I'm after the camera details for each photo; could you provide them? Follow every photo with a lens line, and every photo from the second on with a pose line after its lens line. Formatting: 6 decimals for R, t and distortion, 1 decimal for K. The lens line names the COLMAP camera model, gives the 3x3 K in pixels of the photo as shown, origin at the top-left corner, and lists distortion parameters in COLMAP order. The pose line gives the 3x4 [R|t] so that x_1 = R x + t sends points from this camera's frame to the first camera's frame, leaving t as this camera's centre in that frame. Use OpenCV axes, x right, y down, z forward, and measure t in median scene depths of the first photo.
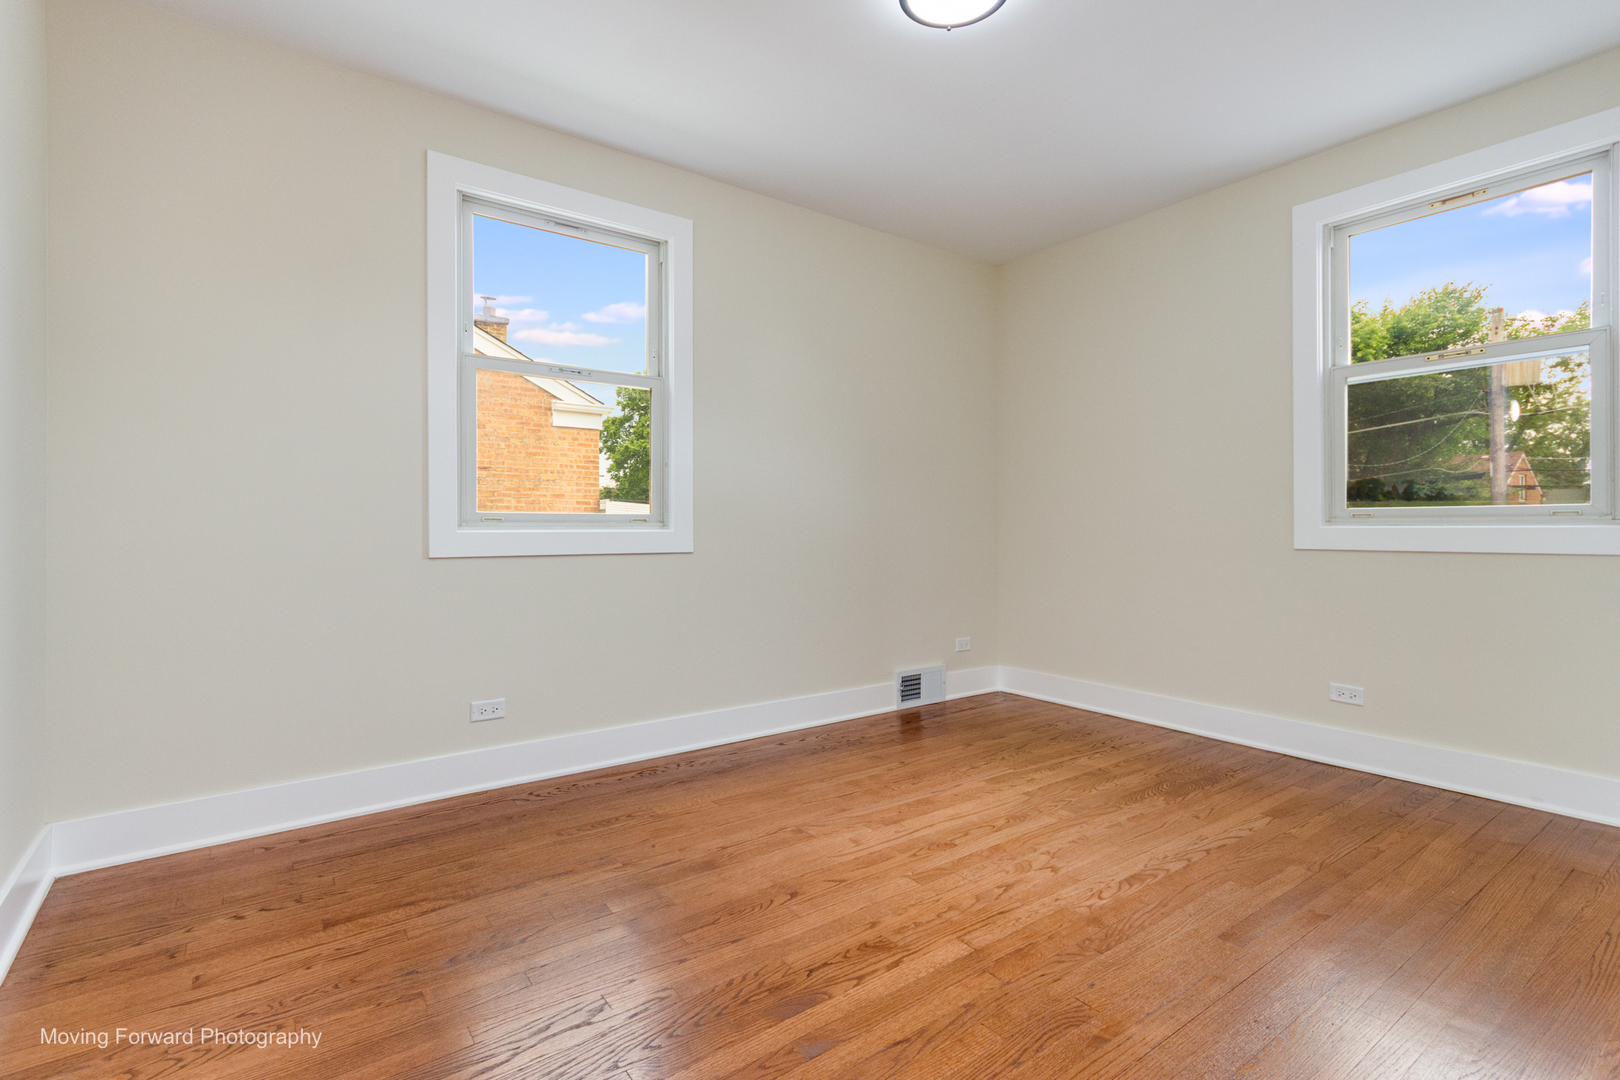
lens RADIAL K [[763.4, 0, 808.4], [0, 763.4, 529.1], [0, 0, 1]] dist [0.002470, 0.000453]
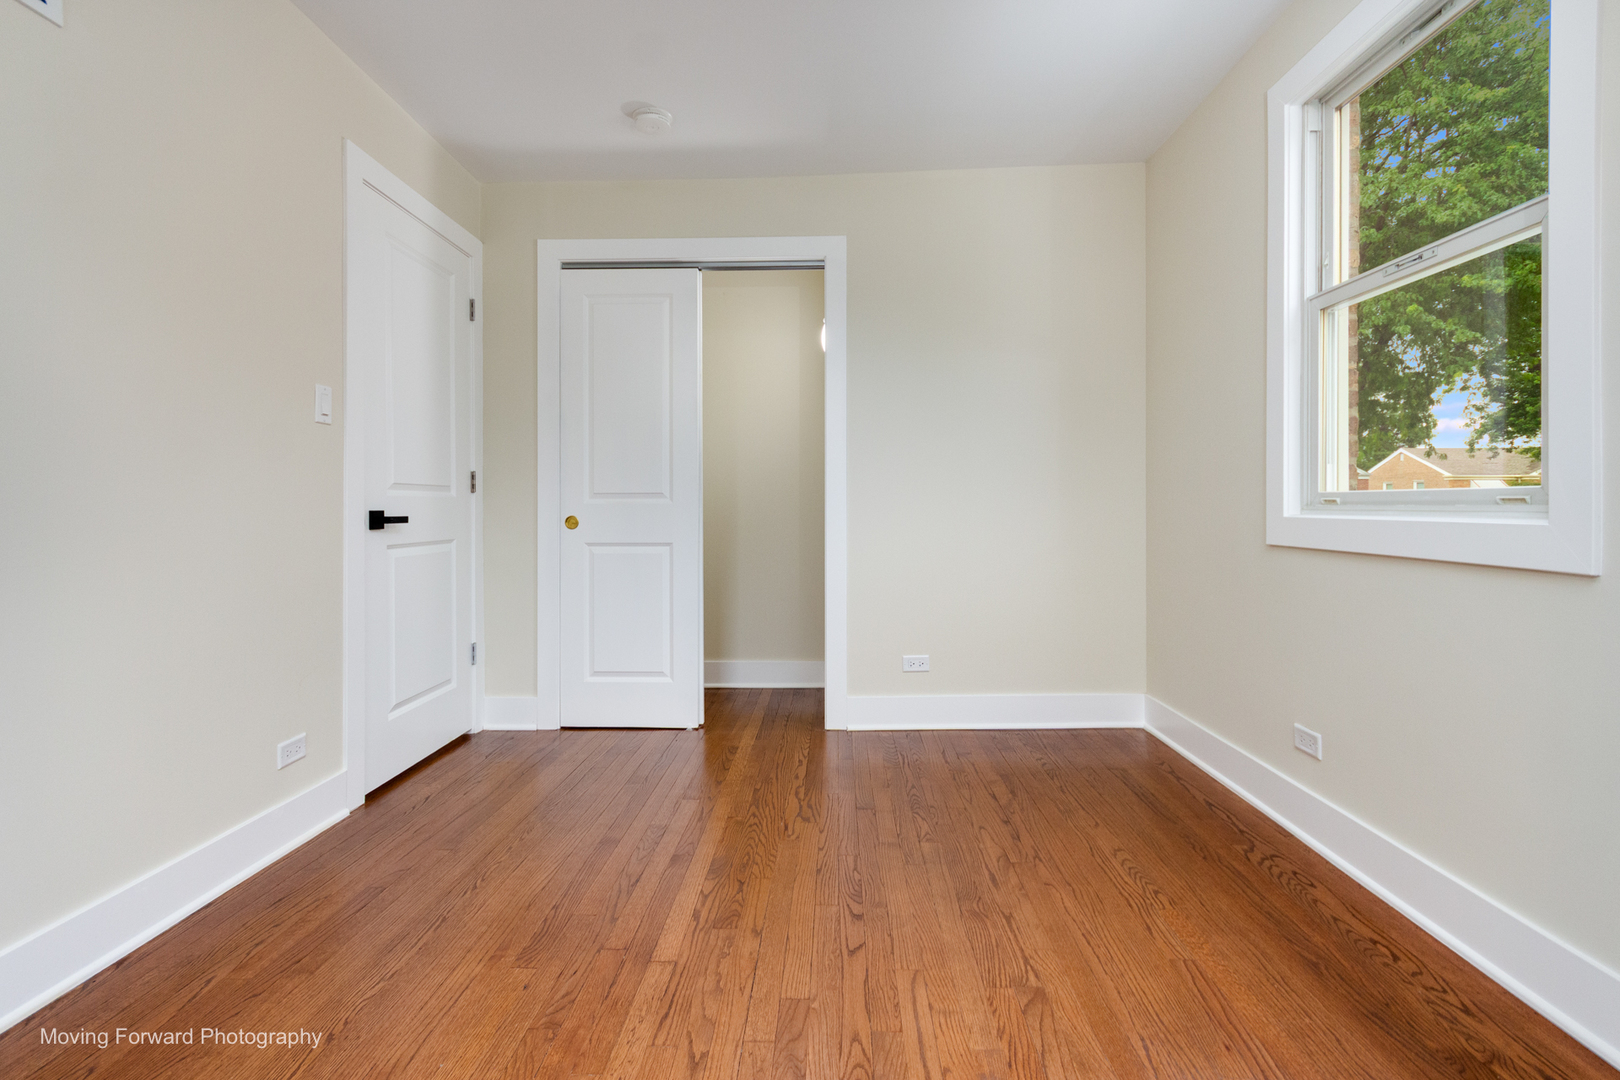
lens RADIAL K [[763.4, 0, 808.4], [0, 763.4, 529.1], [0, 0, 1]] dist [0.002470, 0.000453]
pose [[-0.619339, 0.030658, -0.784525, 0.764100], [0.004475, 0.999359, 0.035521, -0.020323], [0.785111, 0.018489, -0.619079, 1.600515]]
